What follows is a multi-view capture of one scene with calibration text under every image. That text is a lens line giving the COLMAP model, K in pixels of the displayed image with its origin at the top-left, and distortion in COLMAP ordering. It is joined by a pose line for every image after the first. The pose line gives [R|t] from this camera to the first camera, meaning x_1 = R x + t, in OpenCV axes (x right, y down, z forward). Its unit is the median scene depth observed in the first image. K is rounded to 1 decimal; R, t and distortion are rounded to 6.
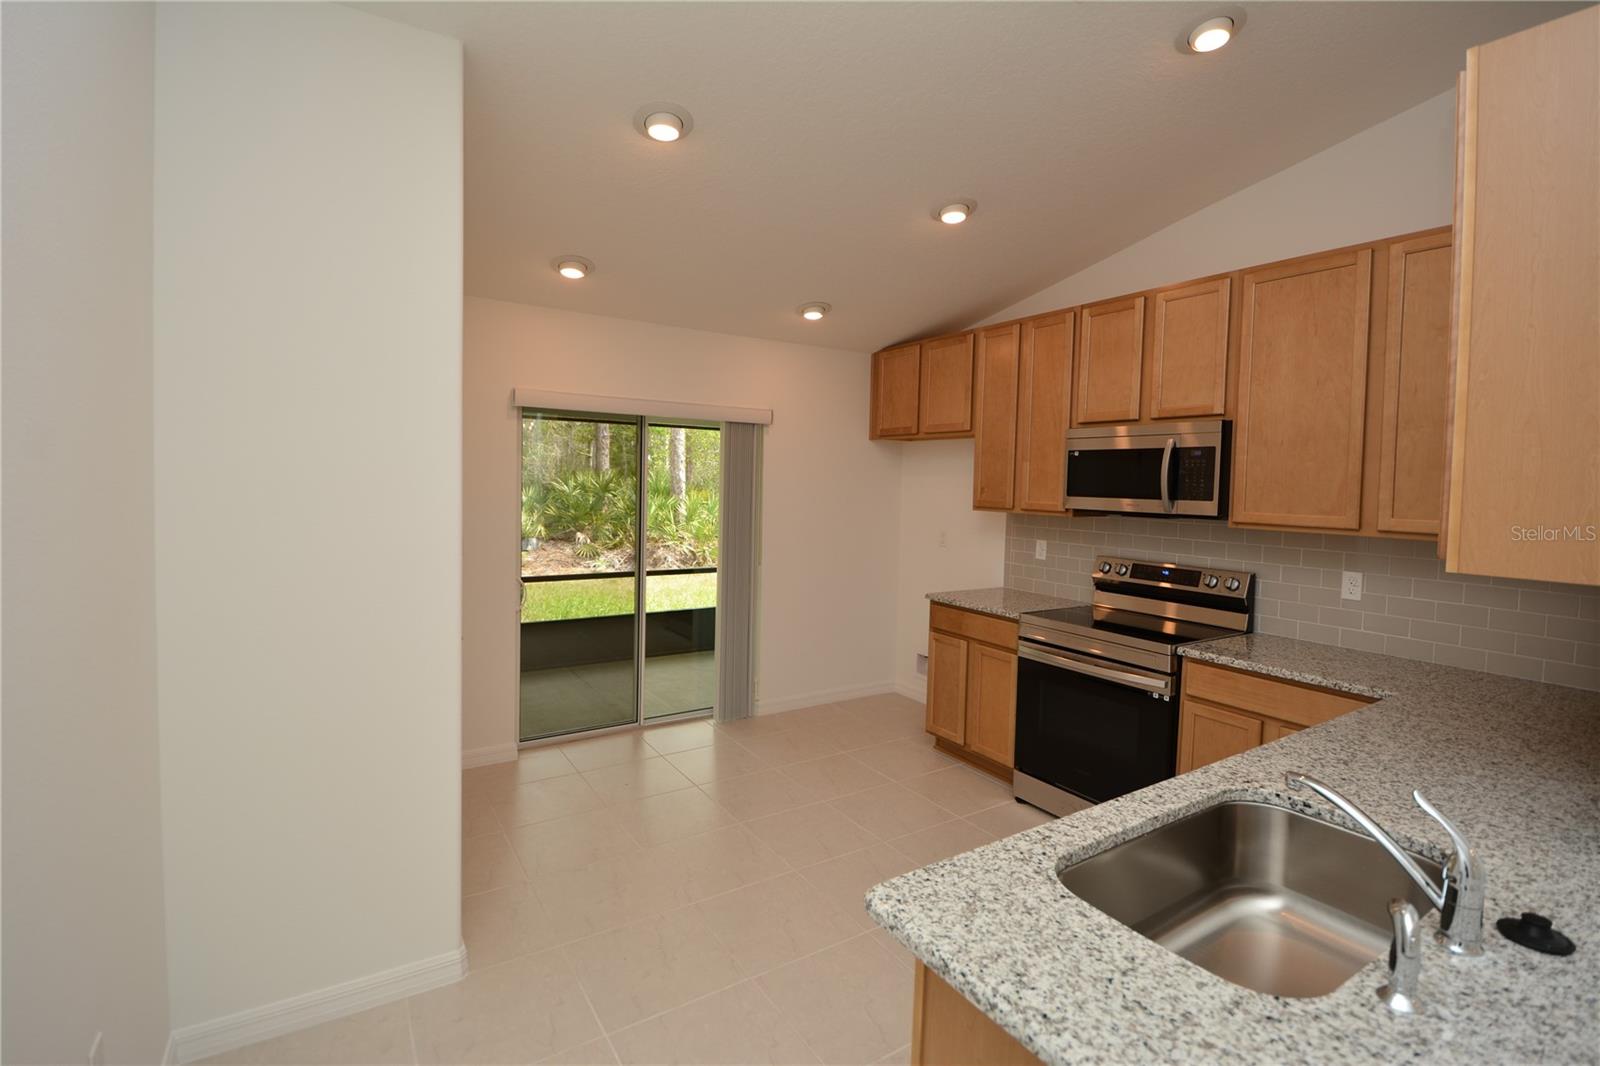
lens RADIAL K [[723.0, 0, 797.1], [0, 723.0, 514.4], [0, 0, 1]] dist [-0.002715, -0.019332]
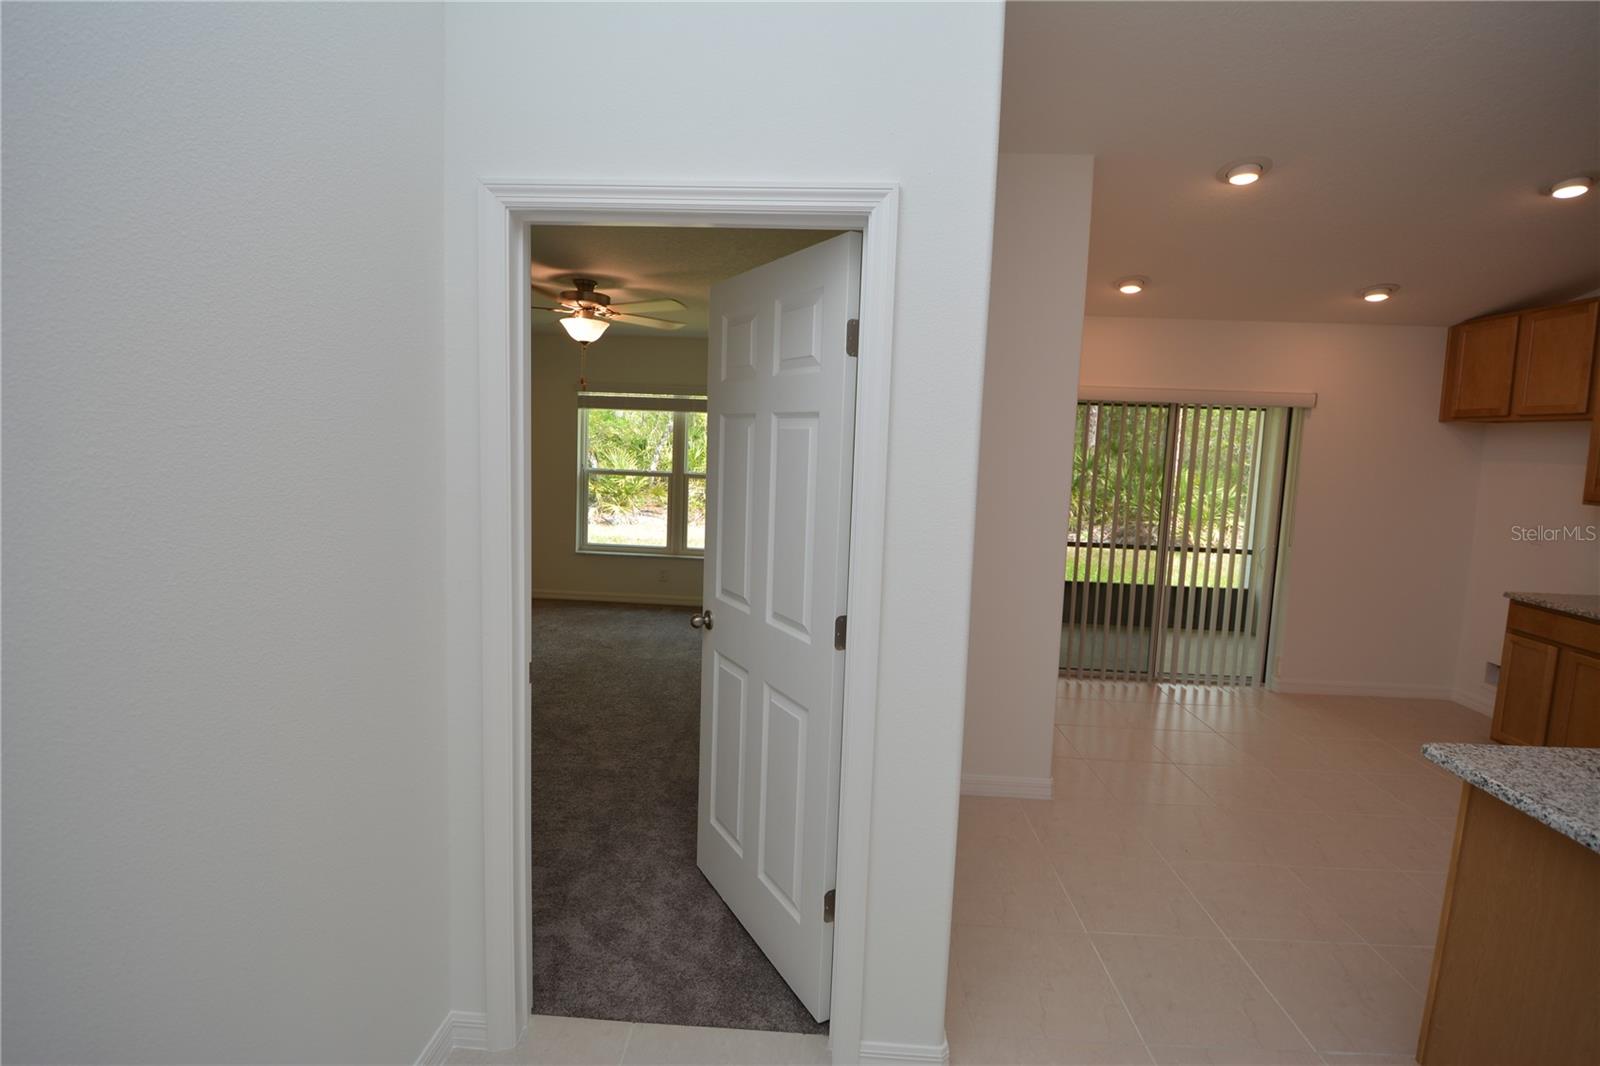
lens RADIAL K [[751.6, 0, 797.8], [0, 751.6, 527.0], [0, 0, 1]] dist [-0.020618, -0.000790]
pose [[0.823295, 0.061097, -0.564315, -0.038258], [-0.034241, 0.997725, 0.058066, 0.003281], [0.566579, -0.028483, 0.823515, -0.279203]]
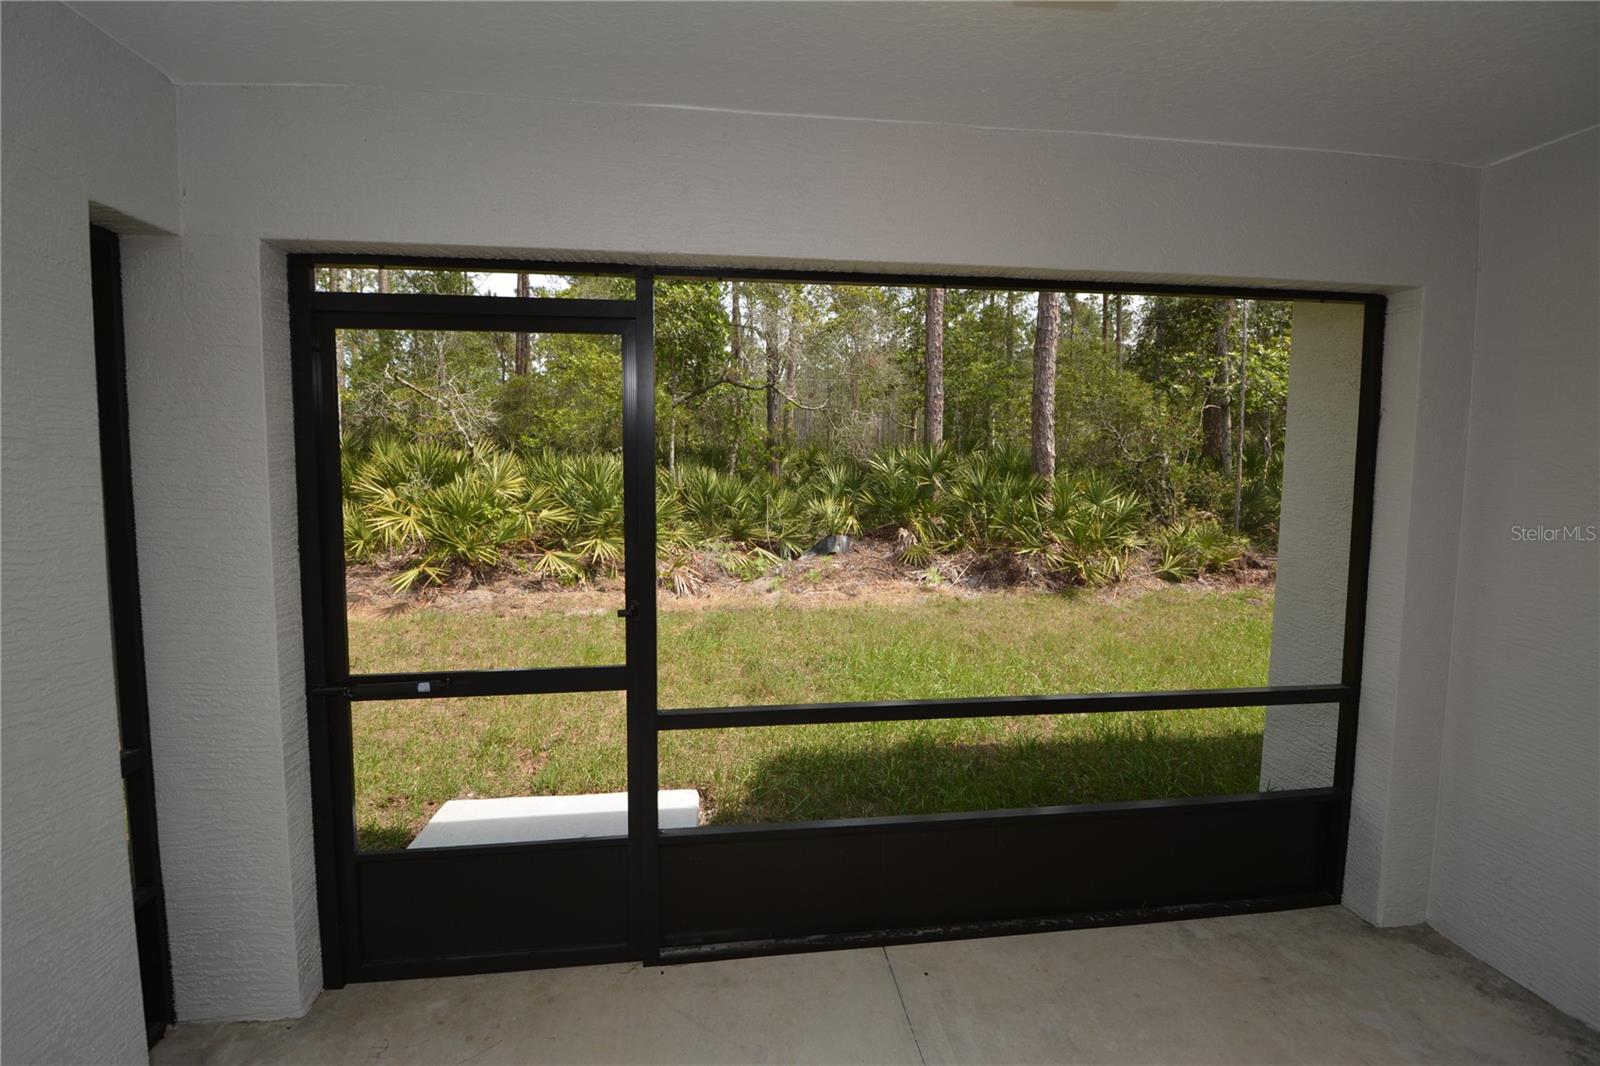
lens RADIAL K [[721.9, 0, 795.6], [0, 721.9, 507.1], [0, 0, 1]] dist [0.017166, -0.026067]
pose [[0.908088, 0.014522, -0.418528, -0.319771], [-0.005812, 0.999739, 0.022080, -0.039794], [0.418740, -0.017618, 0.907935, 0.992111]]
